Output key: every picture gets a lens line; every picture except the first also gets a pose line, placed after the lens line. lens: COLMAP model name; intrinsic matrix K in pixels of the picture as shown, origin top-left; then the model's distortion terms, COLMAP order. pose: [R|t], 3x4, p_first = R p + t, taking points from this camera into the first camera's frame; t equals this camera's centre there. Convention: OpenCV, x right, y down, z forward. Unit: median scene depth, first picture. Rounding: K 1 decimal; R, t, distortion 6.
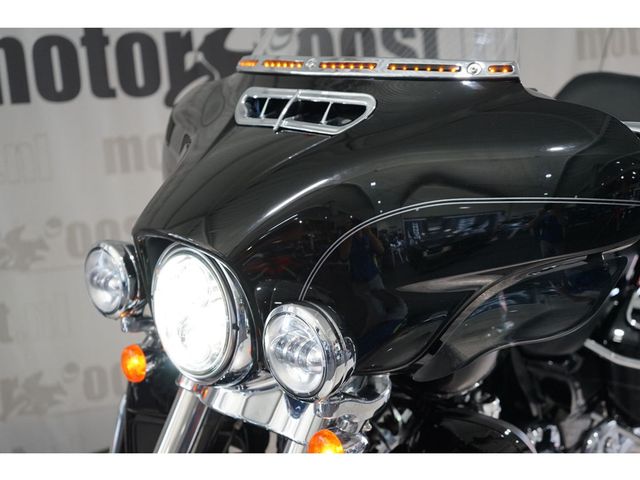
lens RADIAL K [[840.2, 0, 323.3], [0, 840.2, 241.2], [0, 0, 1]] dist [0.021190, 0.000000]
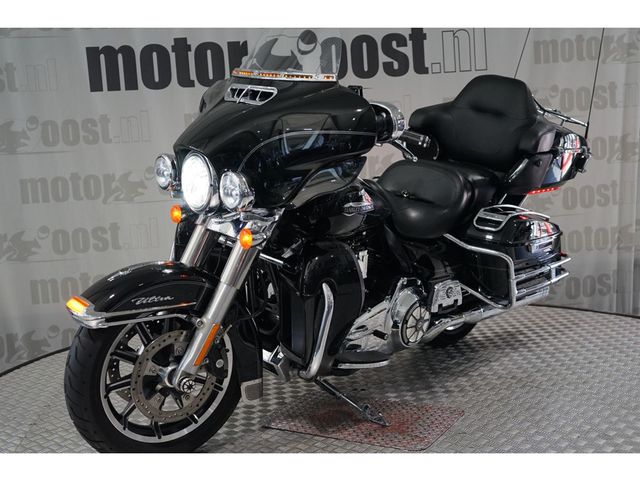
lens RADIAL K [[840.2, 0, 315.8], [0, 840.2, 236.2], [0, 0, 1]] dist [0.021190, 0.000000]
pose [[0.990932, 0.035936, -0.129472, 0.412182], [-0.035150, 0.999347, 0.008352, 0.177867], [0.129688, -0.003726, 0.991548, -1.081408]]
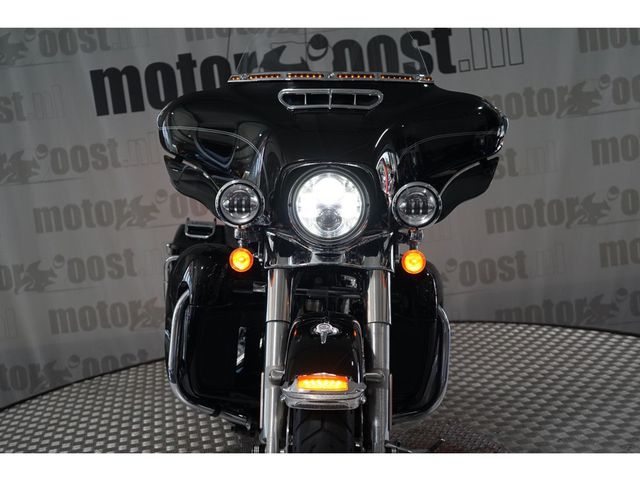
lens RADIAL K [[840.2, 0, 325.2], [0, 840.2, 240.5], [0, 0, 1]] dist [0.021190, 0.000000]
pose [[0.953192, 0.003221, -0.302349, 0.942395], [0.002326, 0.999836, 0.017986, 0.081919], [0.302357, -0.017848, 0.953028, -0.699515]]
